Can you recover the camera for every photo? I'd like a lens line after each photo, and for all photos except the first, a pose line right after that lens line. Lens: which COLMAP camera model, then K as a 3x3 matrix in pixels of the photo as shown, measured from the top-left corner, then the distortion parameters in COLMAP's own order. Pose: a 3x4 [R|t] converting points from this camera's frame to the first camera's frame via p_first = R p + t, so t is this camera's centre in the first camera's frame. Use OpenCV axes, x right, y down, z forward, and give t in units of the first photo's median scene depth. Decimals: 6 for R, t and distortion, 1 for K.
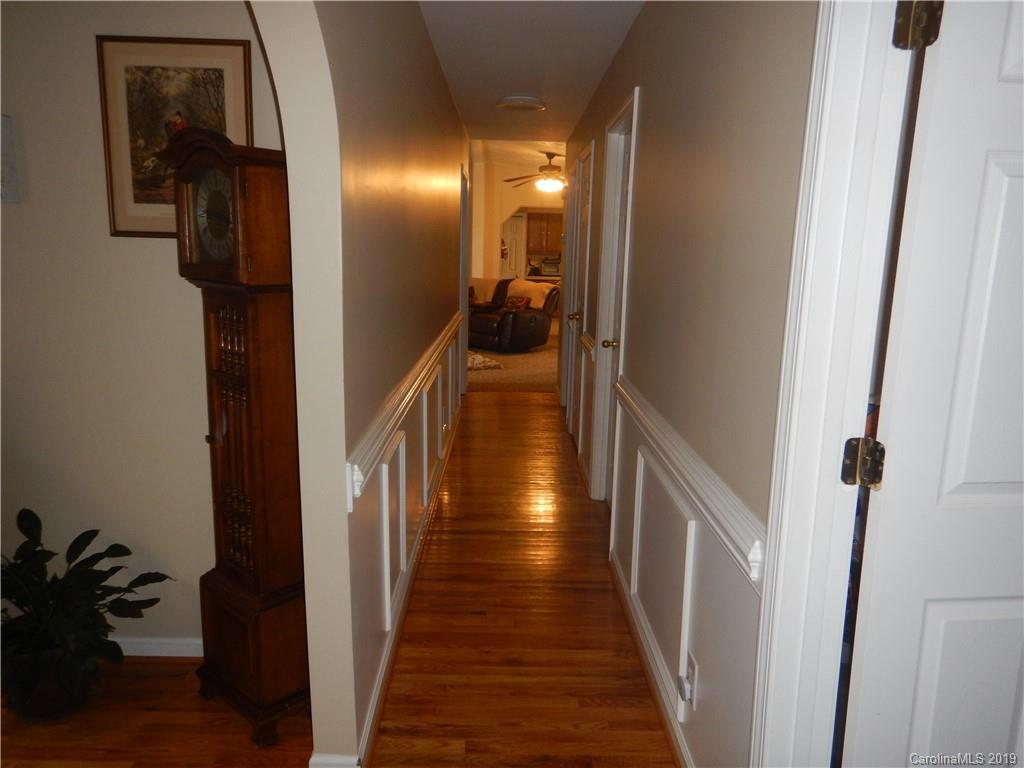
lens RADIAL K [[733.8, 0, 510.8], [0, 733.8, 382.8], [0, 0, 1]] dist [0.027177, -0.010053]
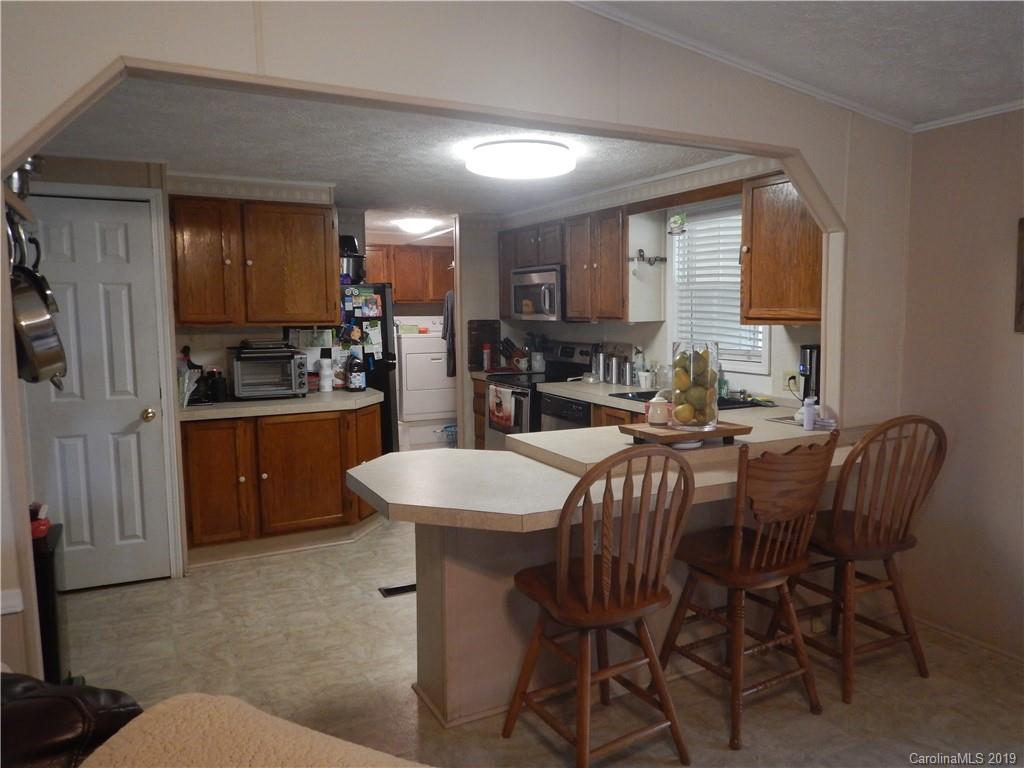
lens RADIAL K [[733.8, 0, 513.7], [0, 733.8, 385.0], [0, 0, 1]] dist [0.027177, -0.010053]
pose [[0.894282, -0.076999, 0.440831, 0.010462], [0.109375, 0.992818, -0.048468, -0.125054], [-0.433933, 0.091560, 0.896281, 0.674208]]
